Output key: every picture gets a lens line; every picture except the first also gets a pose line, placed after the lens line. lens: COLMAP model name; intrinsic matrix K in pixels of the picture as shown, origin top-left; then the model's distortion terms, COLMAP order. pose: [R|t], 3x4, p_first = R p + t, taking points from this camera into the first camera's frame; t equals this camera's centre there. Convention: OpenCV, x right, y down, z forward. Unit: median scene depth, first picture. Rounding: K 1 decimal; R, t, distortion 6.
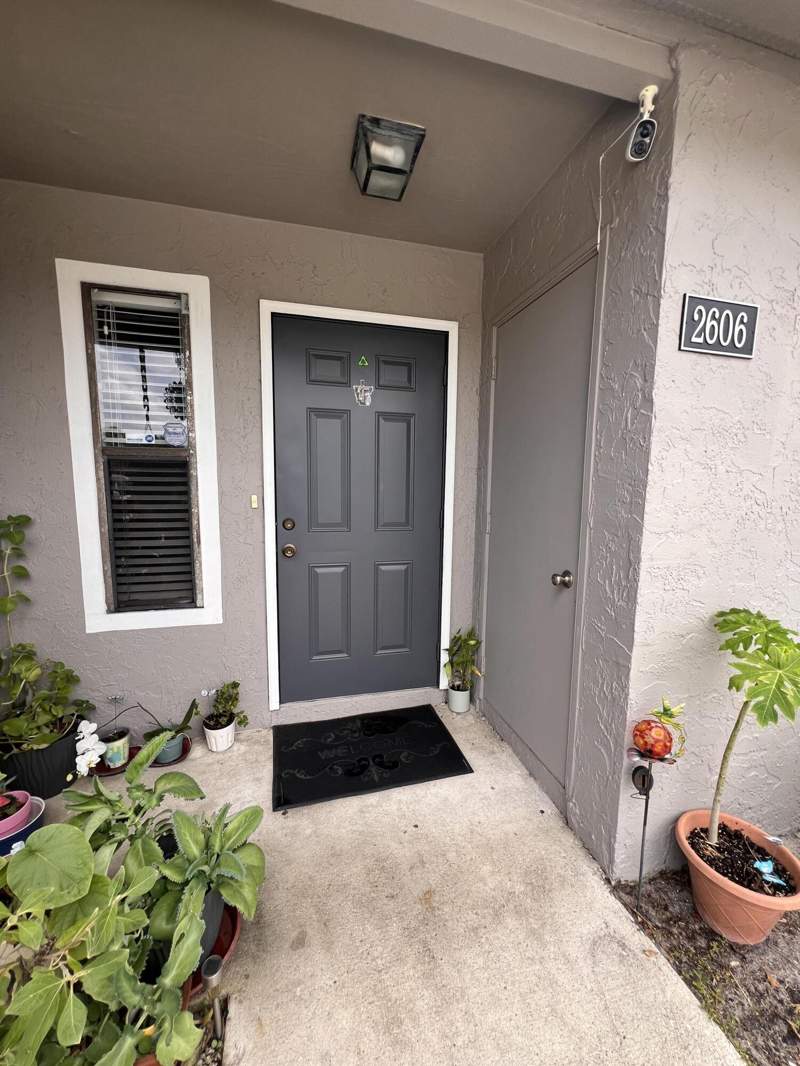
lens RADIAL K [[424.3, 0, 400.0], [0, 424.3, 533.0], [0, 0, 1]] dist [0.000317, 0.000027]
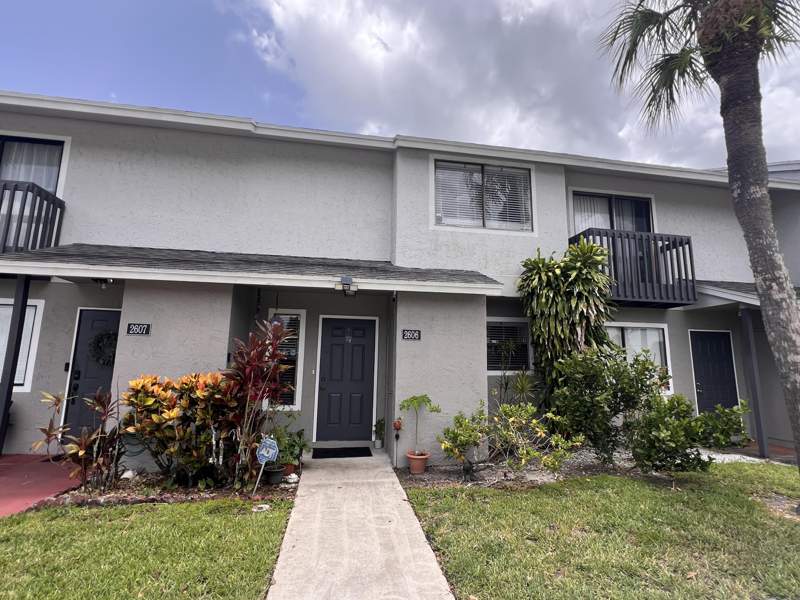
lens RADIAL K [[391.0, 0, 400.0], [0, 391.0, 300.0], [0, 0, 1]] dist [0.000635, 0.000014]
pose [[0.995740, -0.007659, -0.091886, 0.614428], [-0.018412, 0.959957, -0.279541, 0.228906], [0.090348, 0.280042, 0.955727, -2.012305]]
